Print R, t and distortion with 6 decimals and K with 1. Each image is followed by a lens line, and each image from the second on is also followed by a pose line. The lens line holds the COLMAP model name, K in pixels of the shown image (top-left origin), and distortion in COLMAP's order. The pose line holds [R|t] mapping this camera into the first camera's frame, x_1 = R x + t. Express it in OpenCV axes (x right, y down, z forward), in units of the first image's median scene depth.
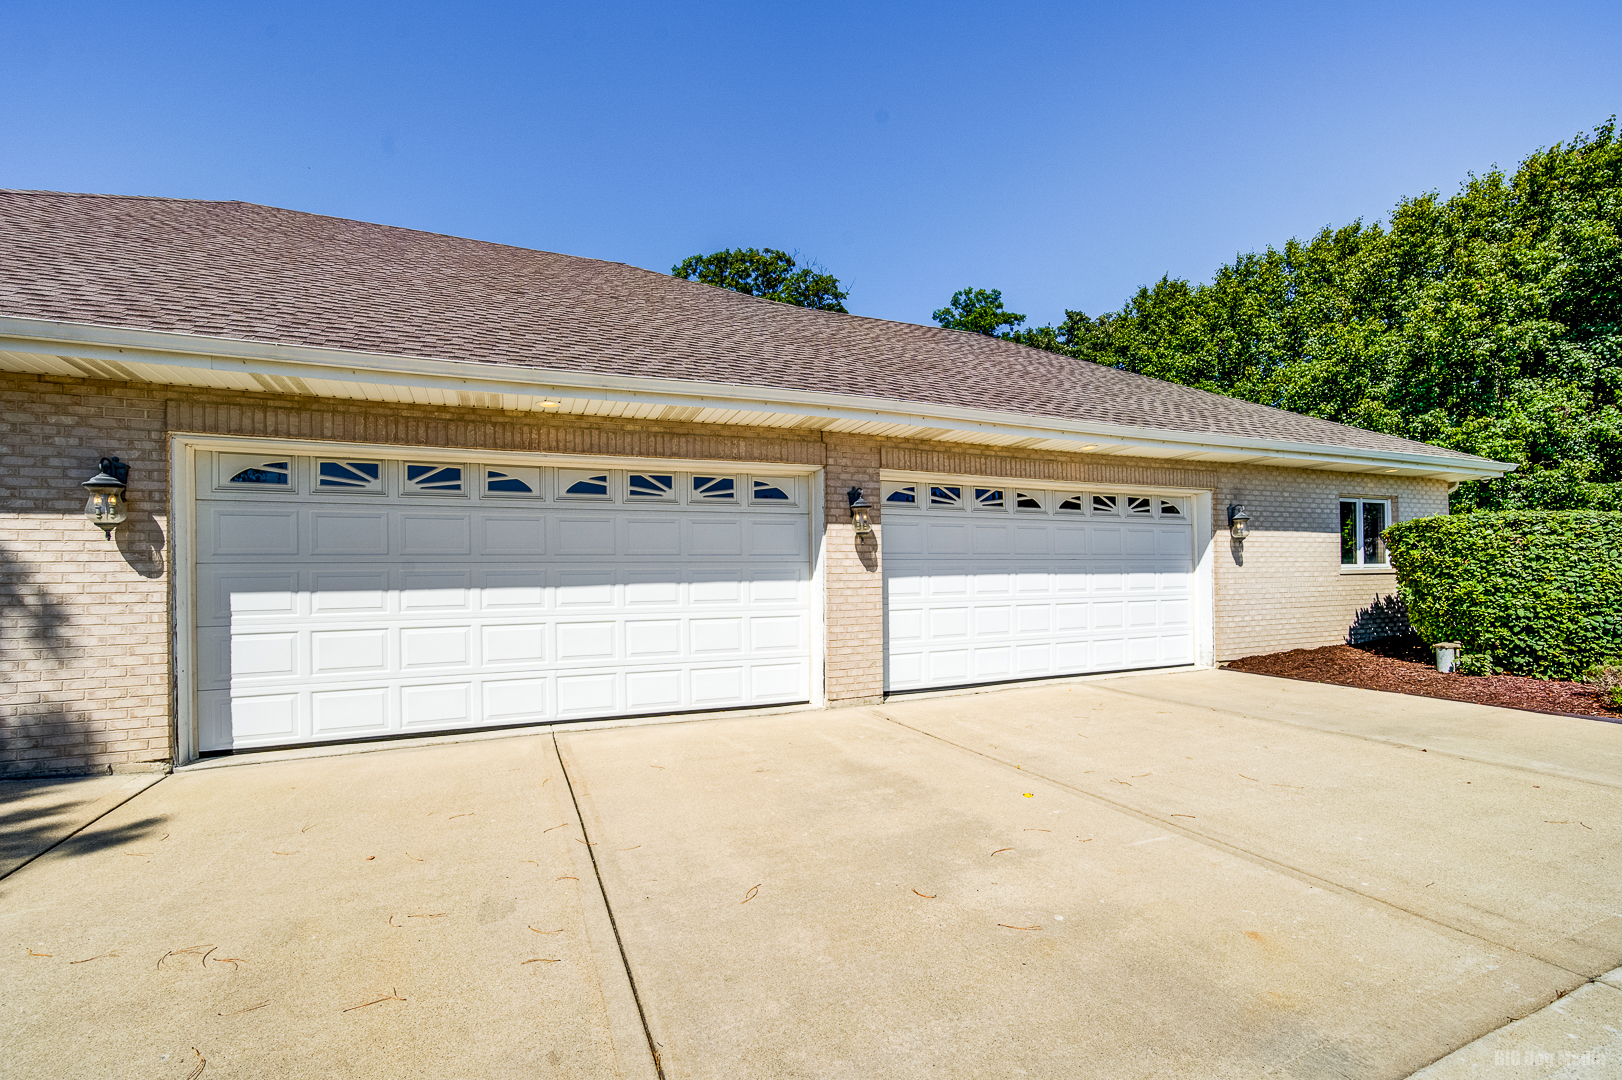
lens RADIAL K [[694.1, 0, 807.0], [0, 694.1, 571.2], [0, 0, 1]] dist [-0.000249, 0.000163]
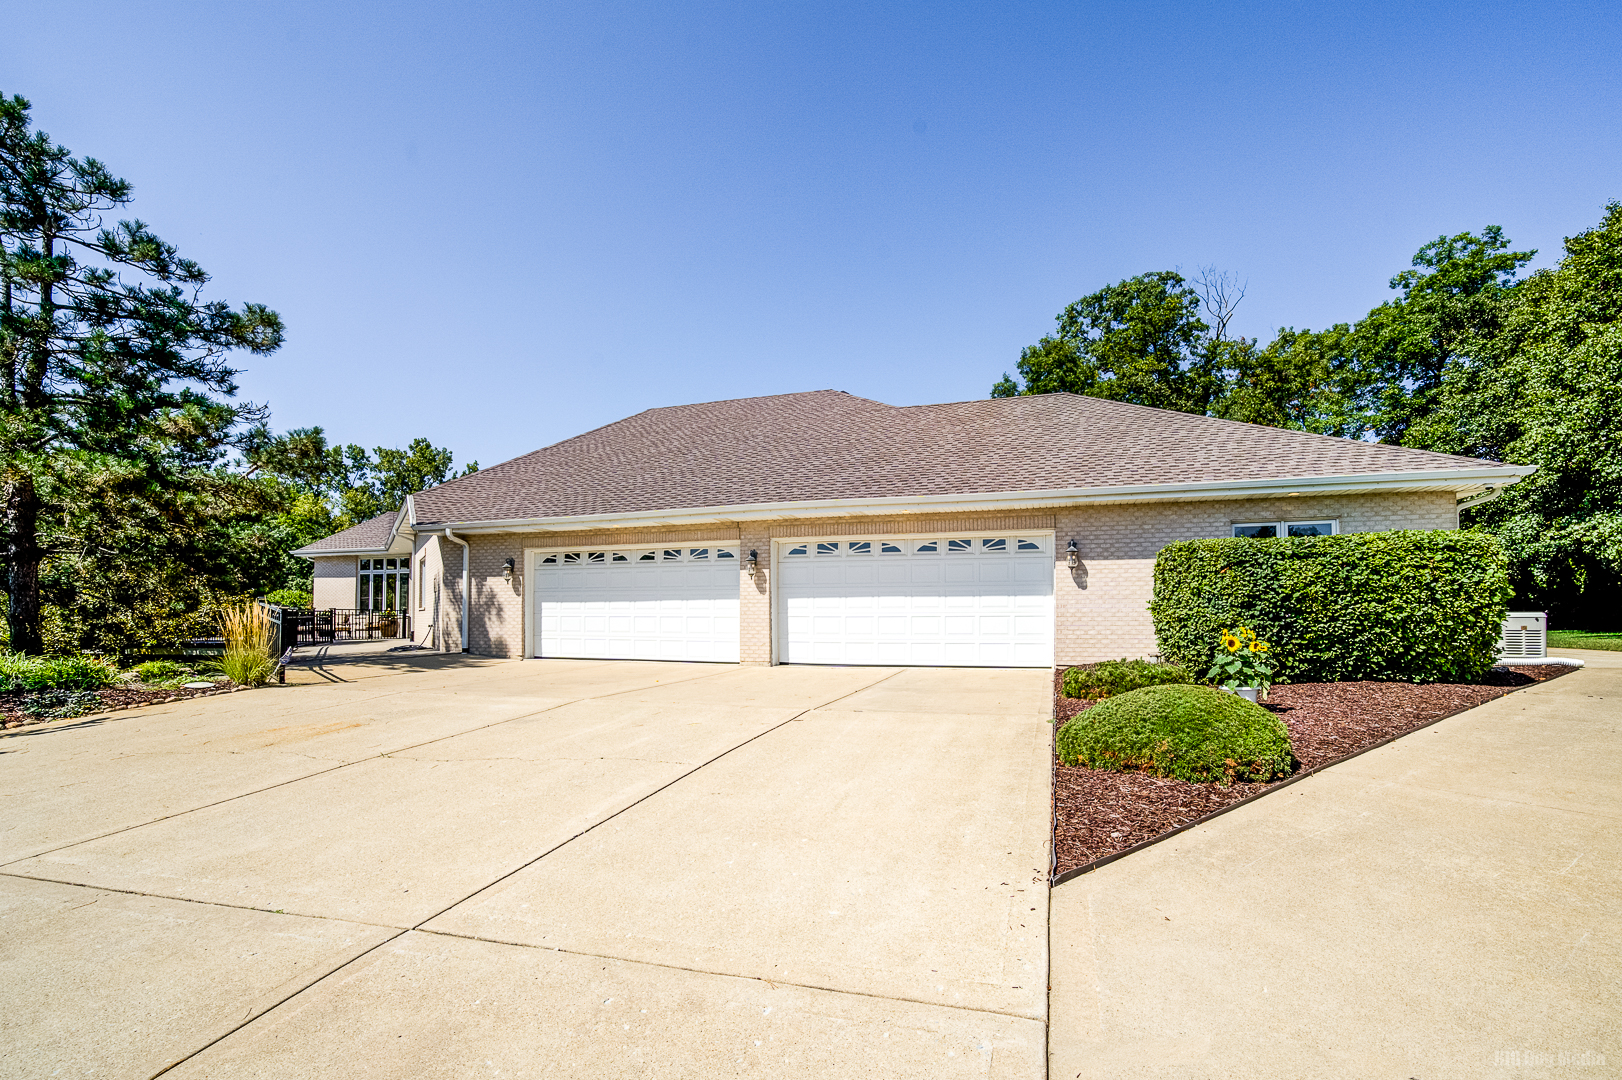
lens RADIAL K [[694.1, 0, 807.0], [0, 694.1, 571.2], [0, 0, 1]] dist [-0.000249, 0.000163]
pose [[0.745329, -0.026626, -0.666165, 1.314626], [-0.002433, 0.999087, -0.042653, 0.016649], [0.666692, 0.033411, 0.744584, -0.282546]]
